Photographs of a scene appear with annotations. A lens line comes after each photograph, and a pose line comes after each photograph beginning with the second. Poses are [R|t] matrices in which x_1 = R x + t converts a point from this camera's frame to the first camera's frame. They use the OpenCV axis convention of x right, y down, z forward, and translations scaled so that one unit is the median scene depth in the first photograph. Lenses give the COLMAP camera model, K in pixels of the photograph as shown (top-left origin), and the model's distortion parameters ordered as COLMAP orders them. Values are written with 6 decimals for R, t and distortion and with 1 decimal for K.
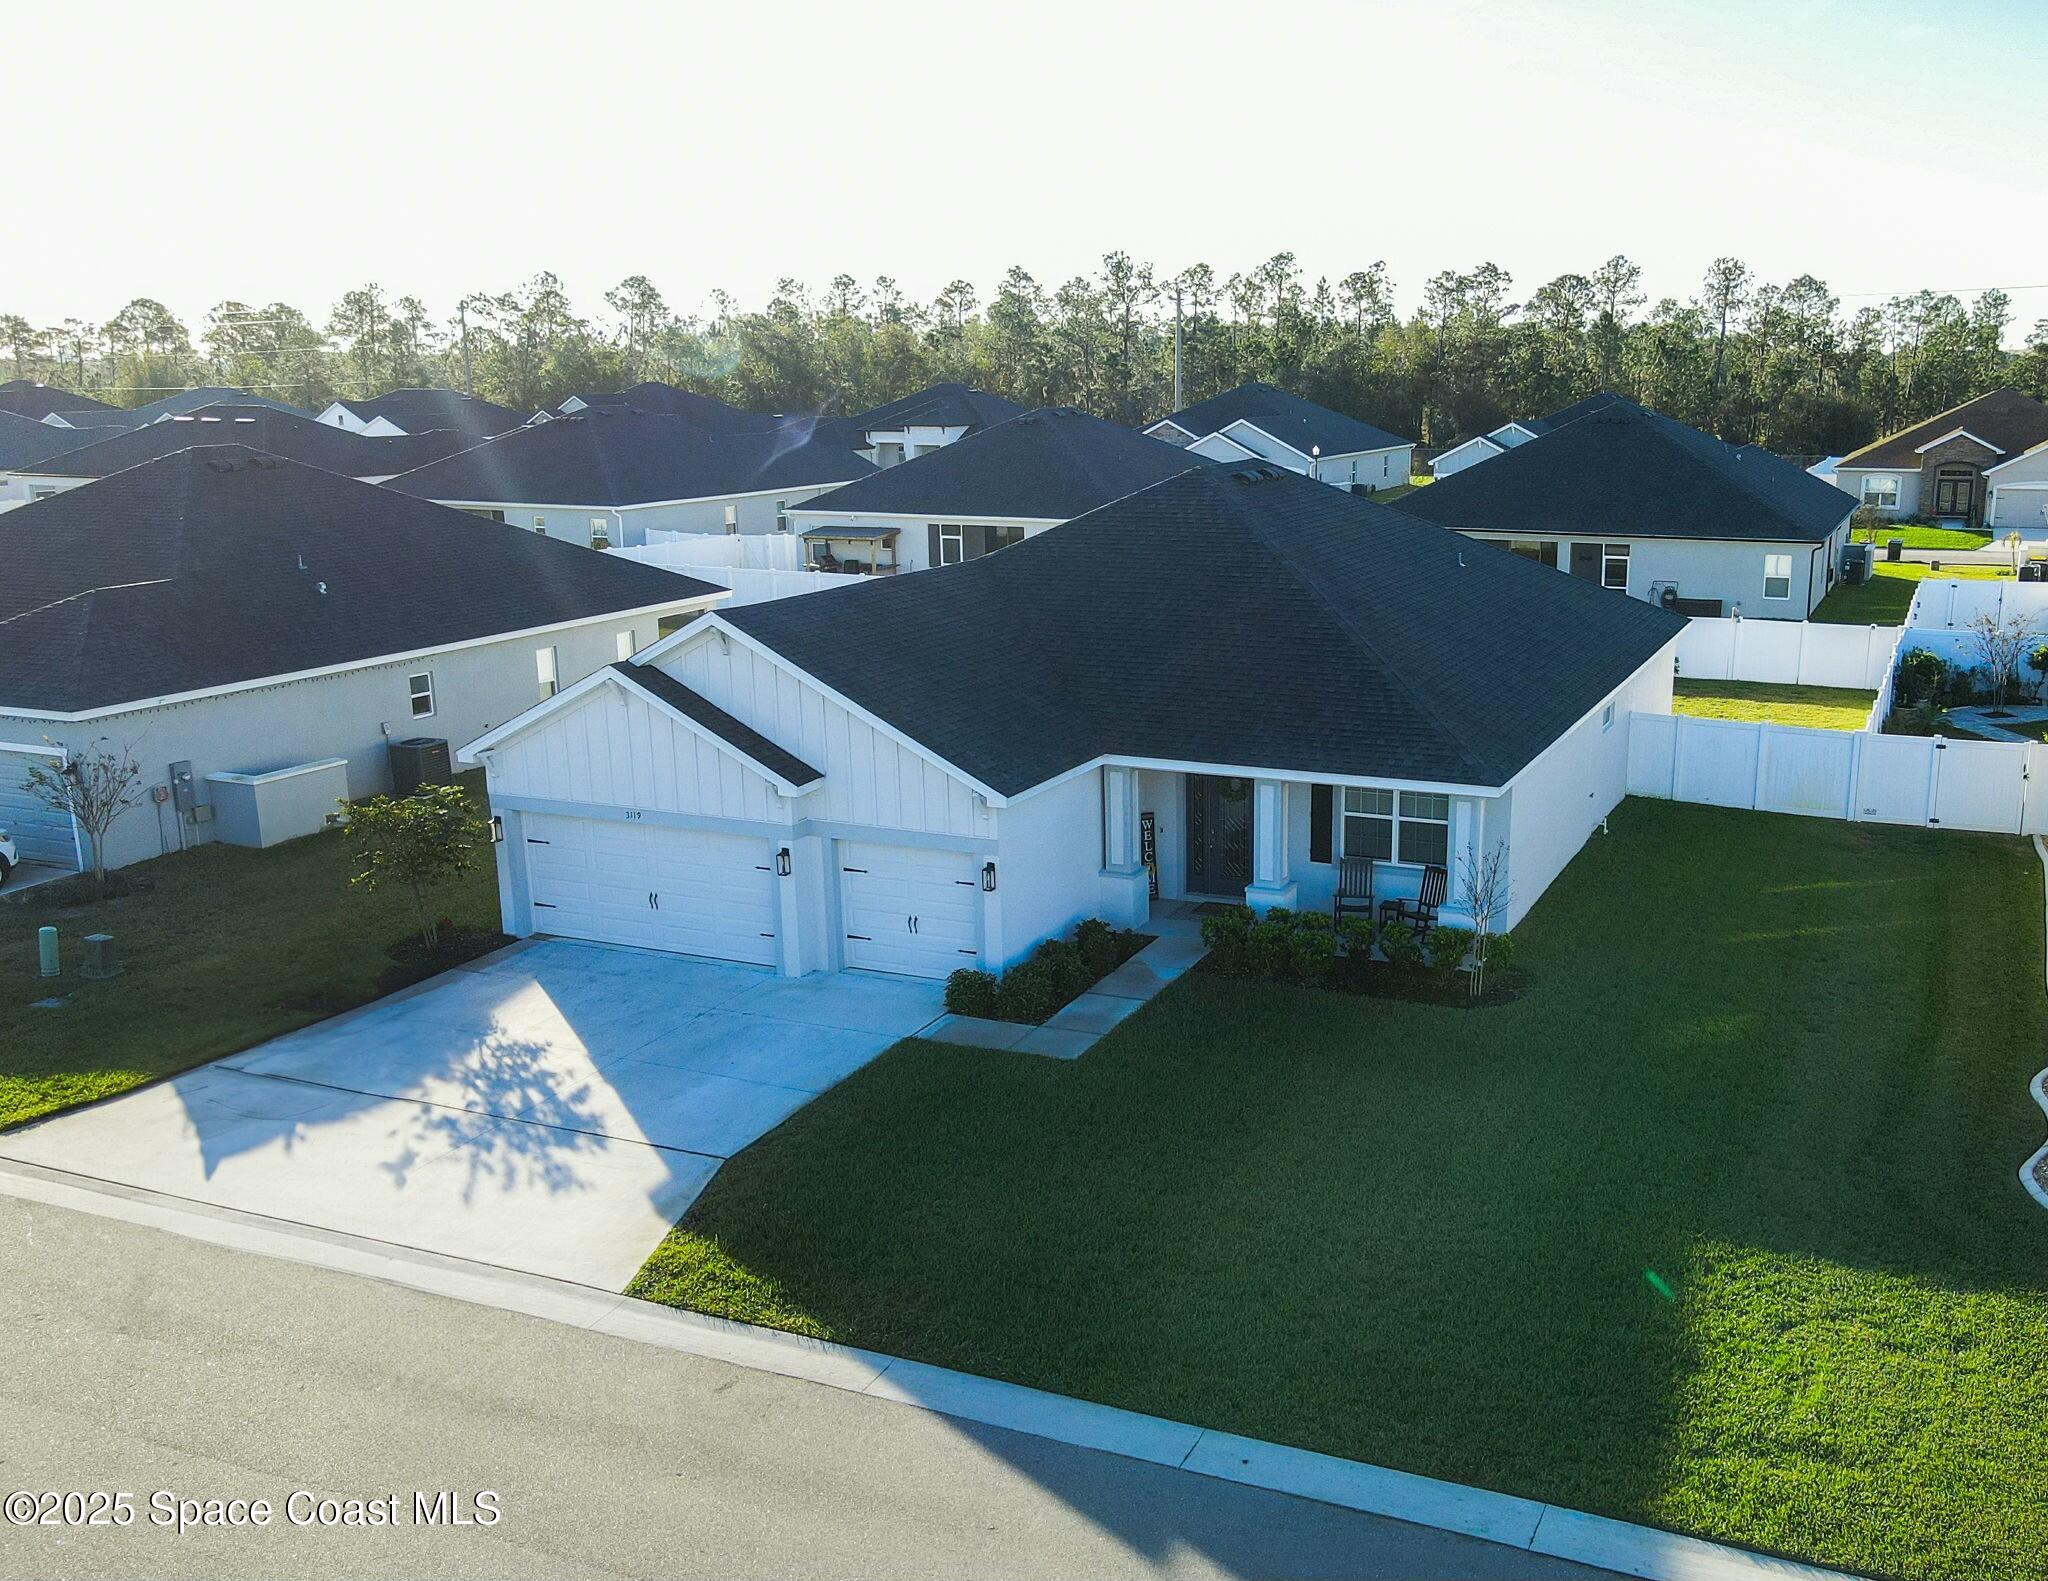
lens RADIAL K [[1842.8, 0, 1024.7], [0, 1842.8, 886.5], [0, 0, 1]] dist [-0.009094, 0.010527]
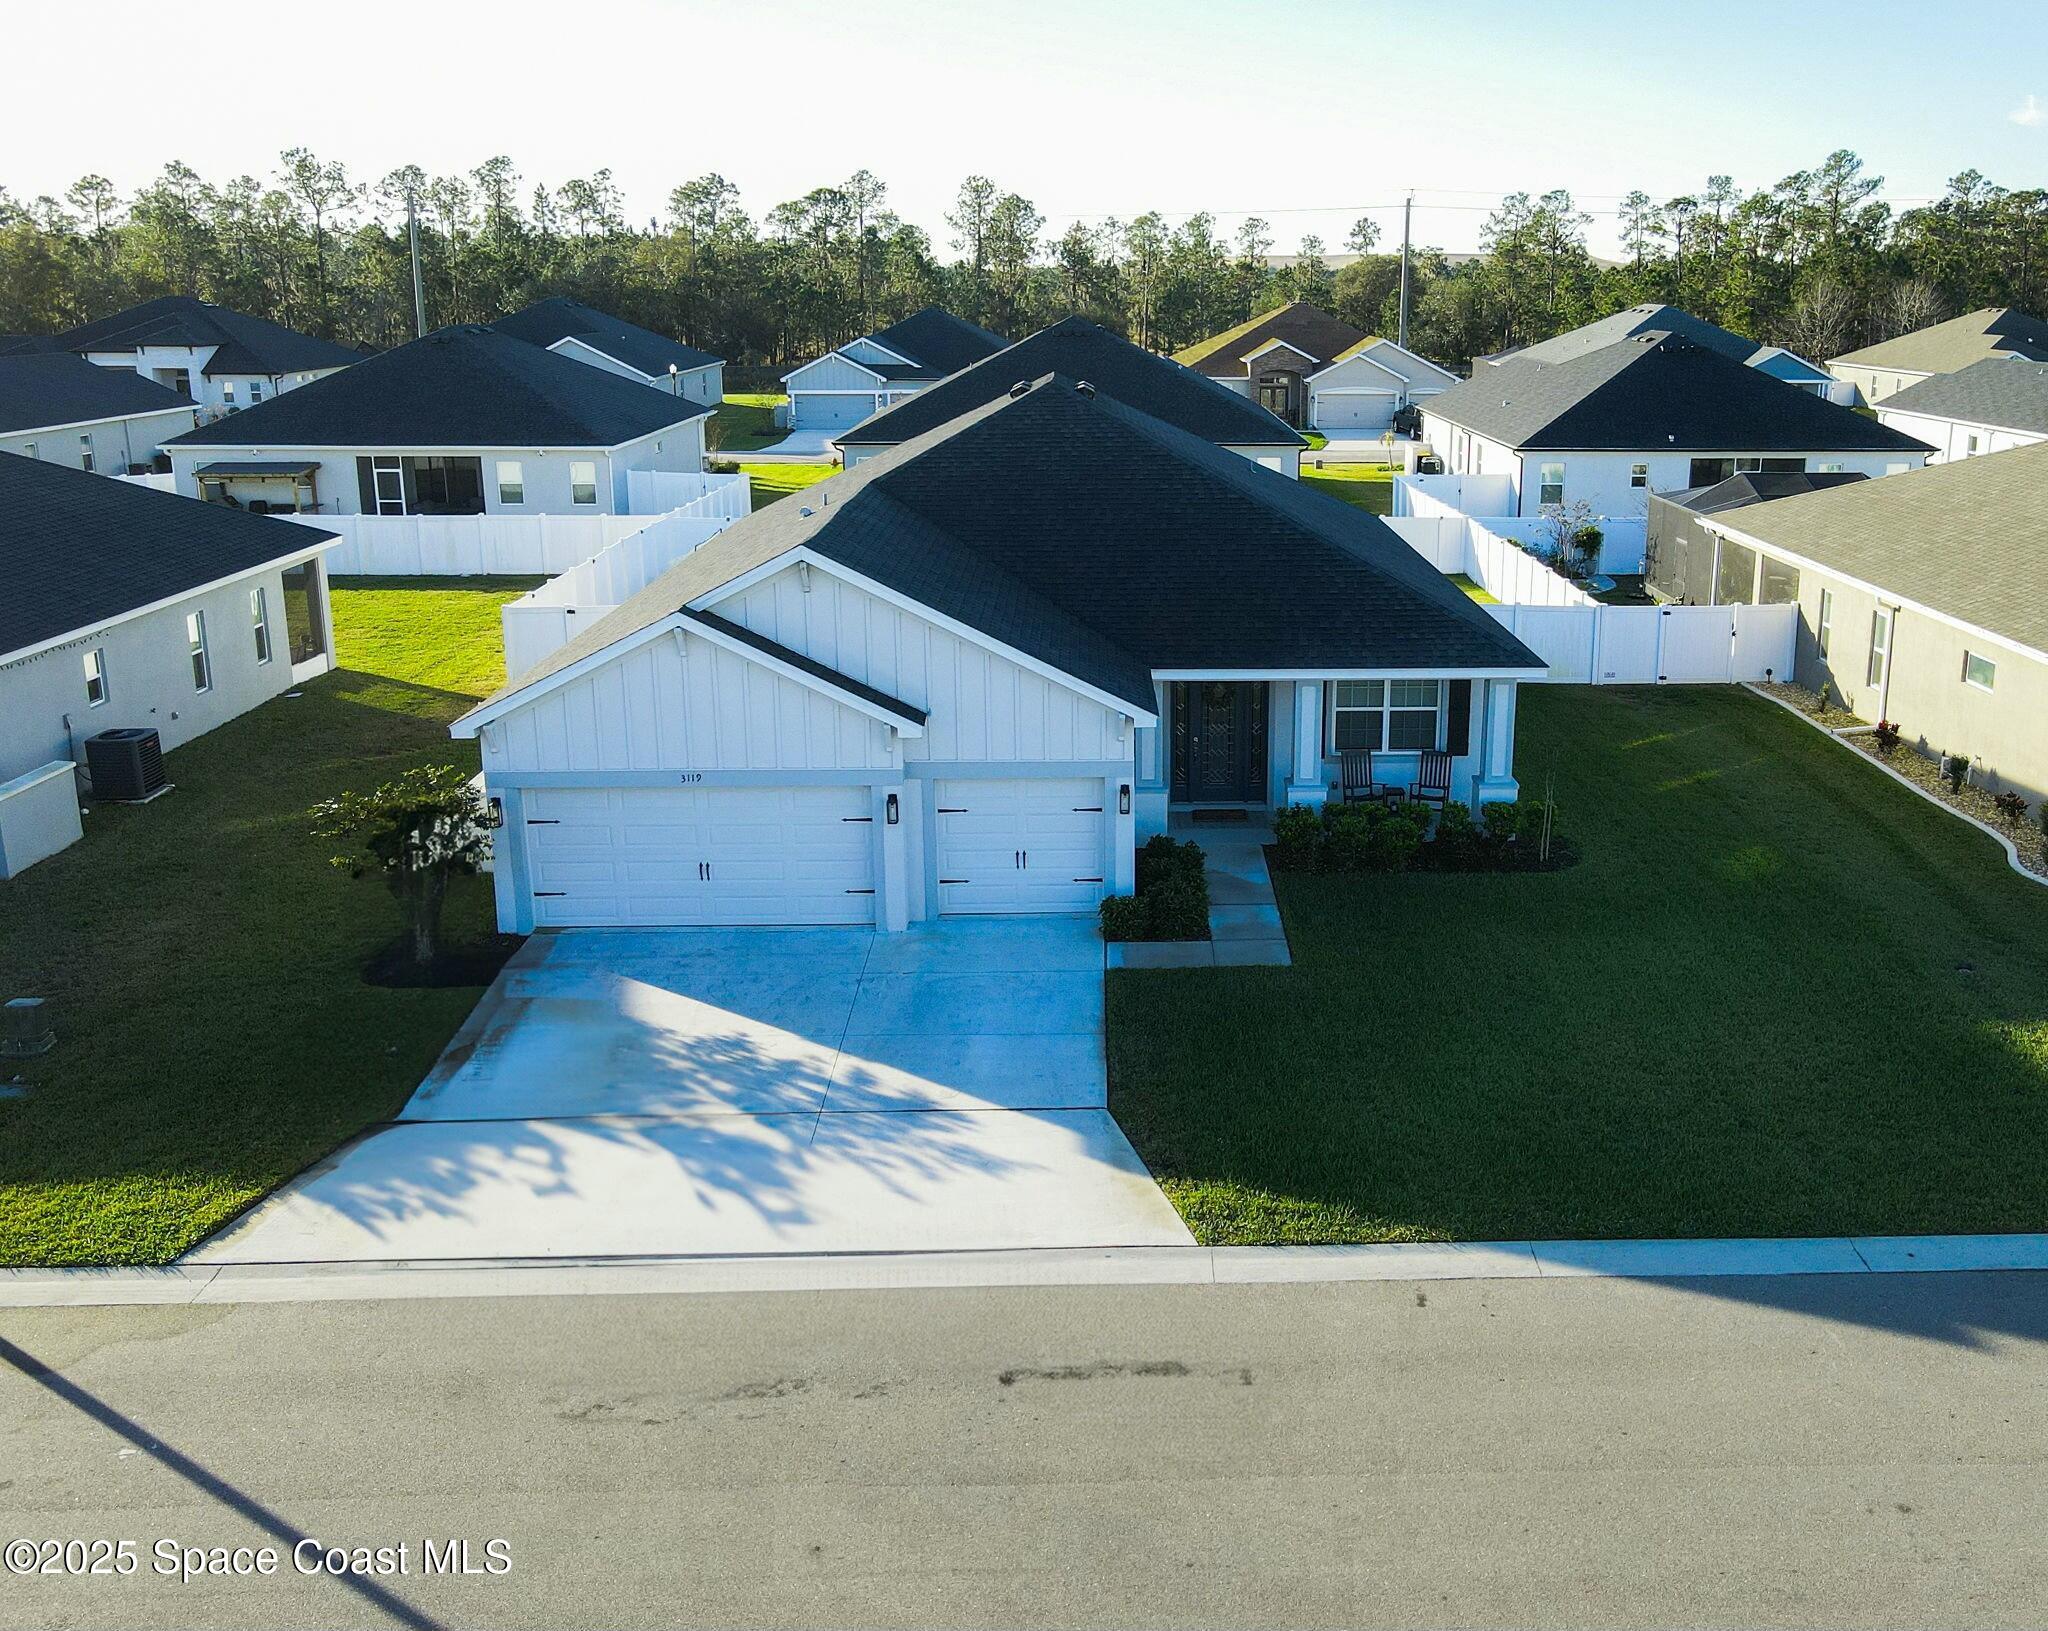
lens RADIAL K [[1944.5, 0, 1024.0], [0, 1944.5, 815.5], [0, 0, 1]] dist [0.002186, 0.028952]
pose [[0.904567, -0.108221, 0.412367, -0.376476], [0.111055, 0.993666, 0.017167, -0.015458], [-0.411613, 0.030266, 0.910856, 0.059854]]
